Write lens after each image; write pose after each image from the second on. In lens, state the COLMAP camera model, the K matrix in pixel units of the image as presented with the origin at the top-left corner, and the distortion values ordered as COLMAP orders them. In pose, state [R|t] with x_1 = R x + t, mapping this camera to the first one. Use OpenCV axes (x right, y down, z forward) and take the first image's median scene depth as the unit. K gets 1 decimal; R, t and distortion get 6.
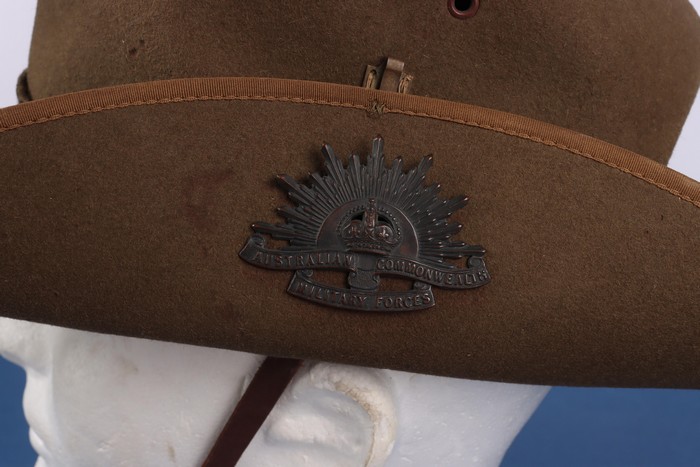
lens RADIAL K [[1120.0, 0, 353.3], [0, 1120.0, 235.8], [0, 0, 1]] dist [0.053728, 0.000000]
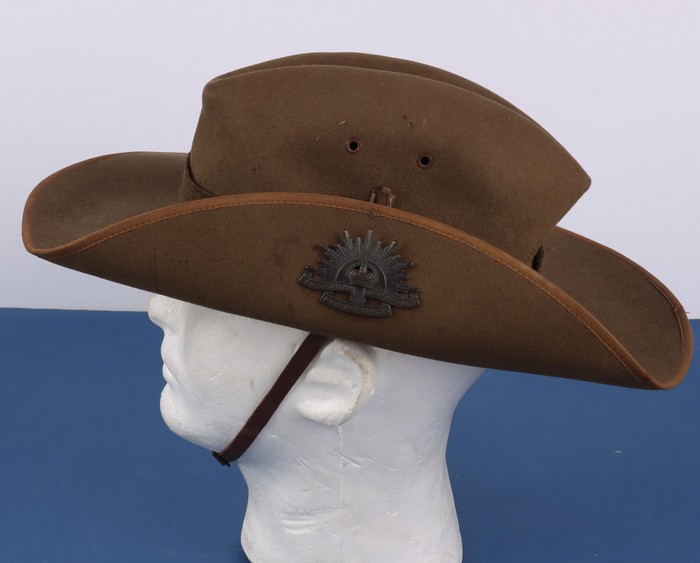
lens RADIAL K [[1178.6, 0, 348.8], [0, 1178.6, 280.8], [0, 0, 1]] dist [-0.009838, 0.000000]
pose [[0.992956, 0.096168, -0.069216, 0.136671], [-0.093134, 0.994599, 0.045812, -0.088654], [0.073248, -0.039043, 0.996549, -1.114229]]
